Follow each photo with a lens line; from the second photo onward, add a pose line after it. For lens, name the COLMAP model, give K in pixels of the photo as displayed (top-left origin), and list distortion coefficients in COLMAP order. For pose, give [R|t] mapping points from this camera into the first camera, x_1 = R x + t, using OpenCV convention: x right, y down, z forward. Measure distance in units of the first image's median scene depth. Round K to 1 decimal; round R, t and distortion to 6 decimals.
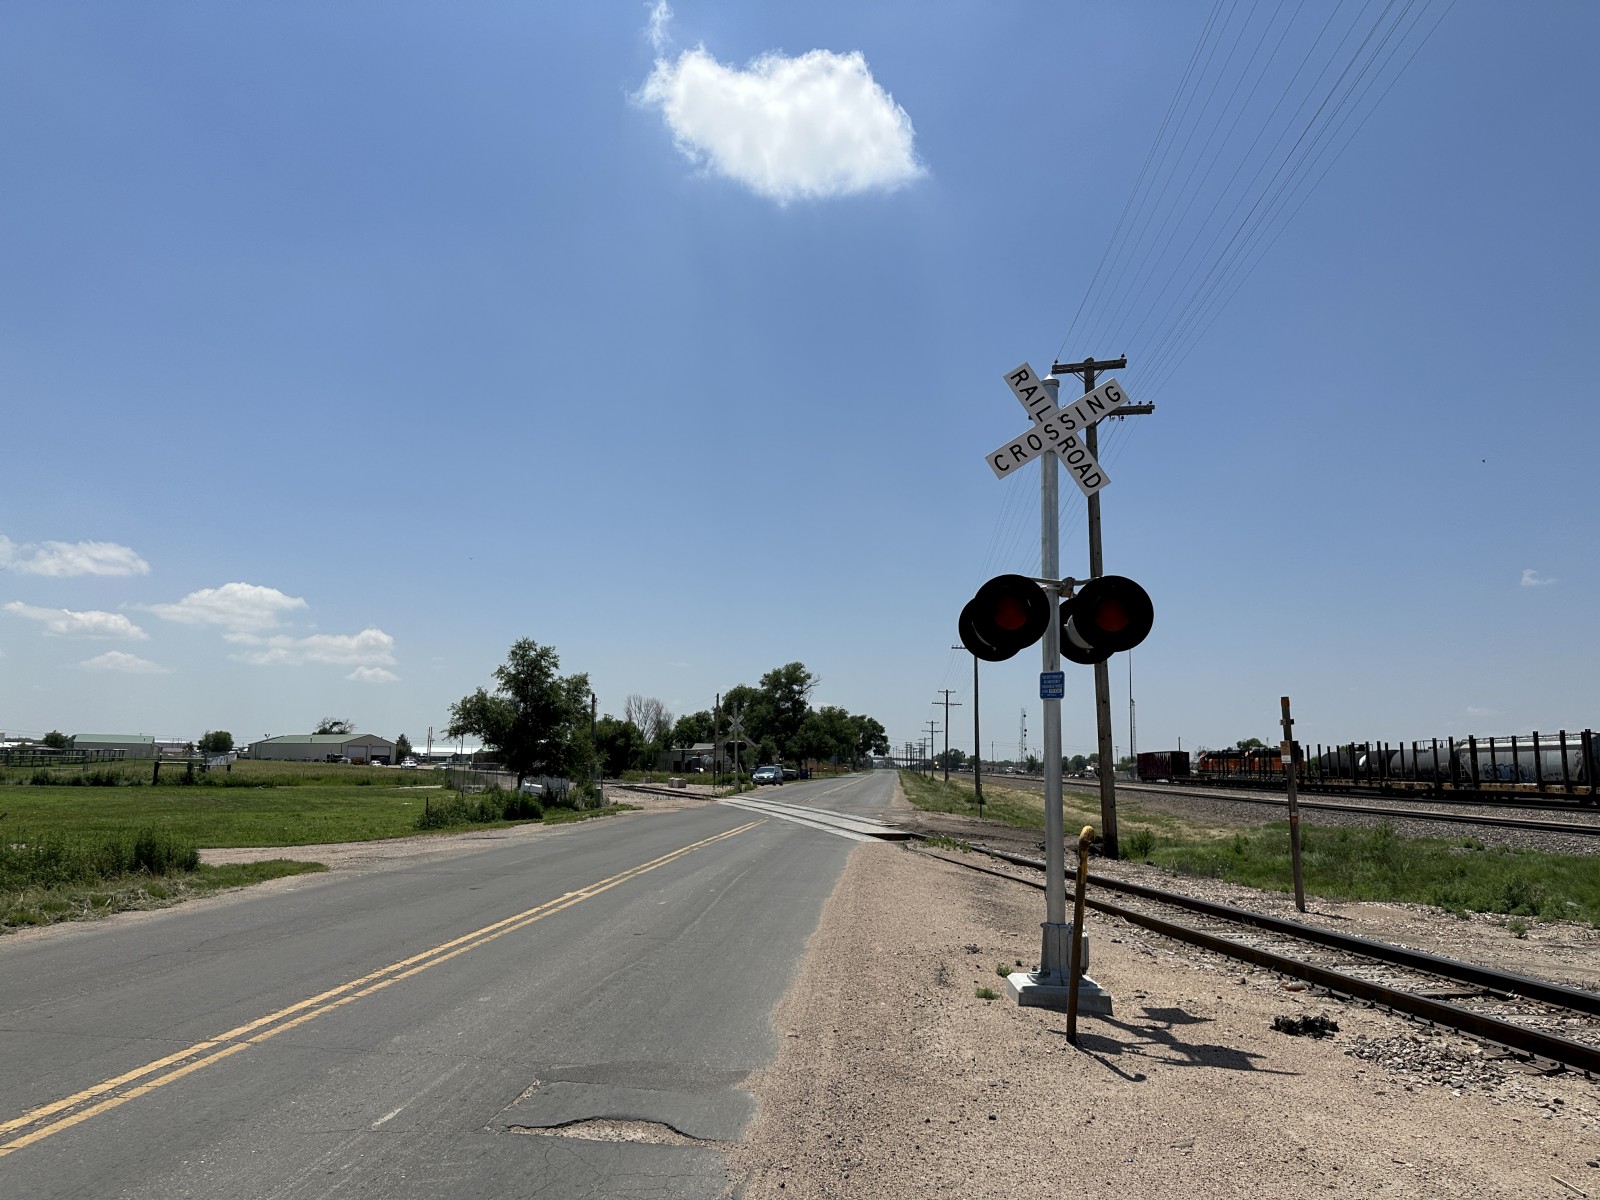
lens RADIAL K [[1111.7, 0, 797.7], [0, 1111.7, 589.9], [0, 0, 1]] dist [0.104213, -0.183138]
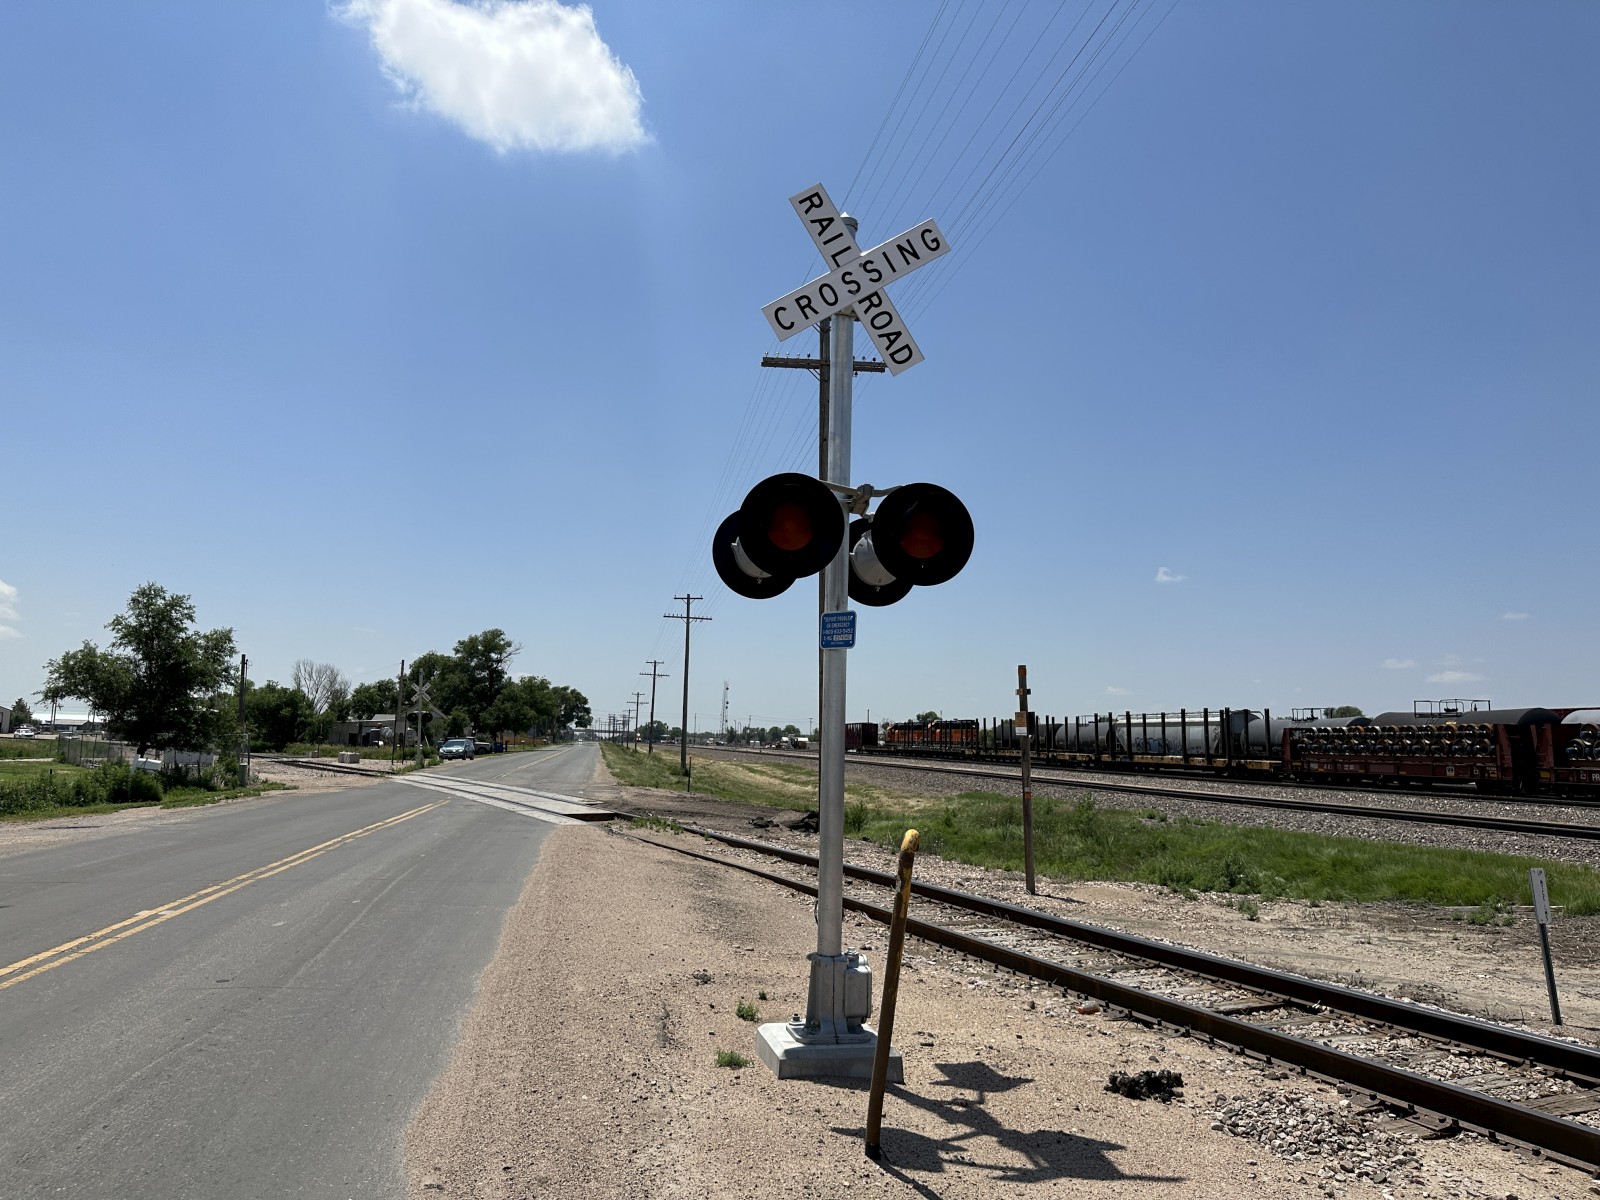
lens RADIAL K [[1111.7, 0, 797.7], [0, 1111.7, 589.9], [0, 0, 1]] dist [0.104213, -0.183138]
pose [[0.965714, 0.037608, 0.256868, 0.005988], [-0.043915, 0.998857, 0.018860, 0.019461], [-0.255865, -0.029494, 0.966262, 0.127300]]
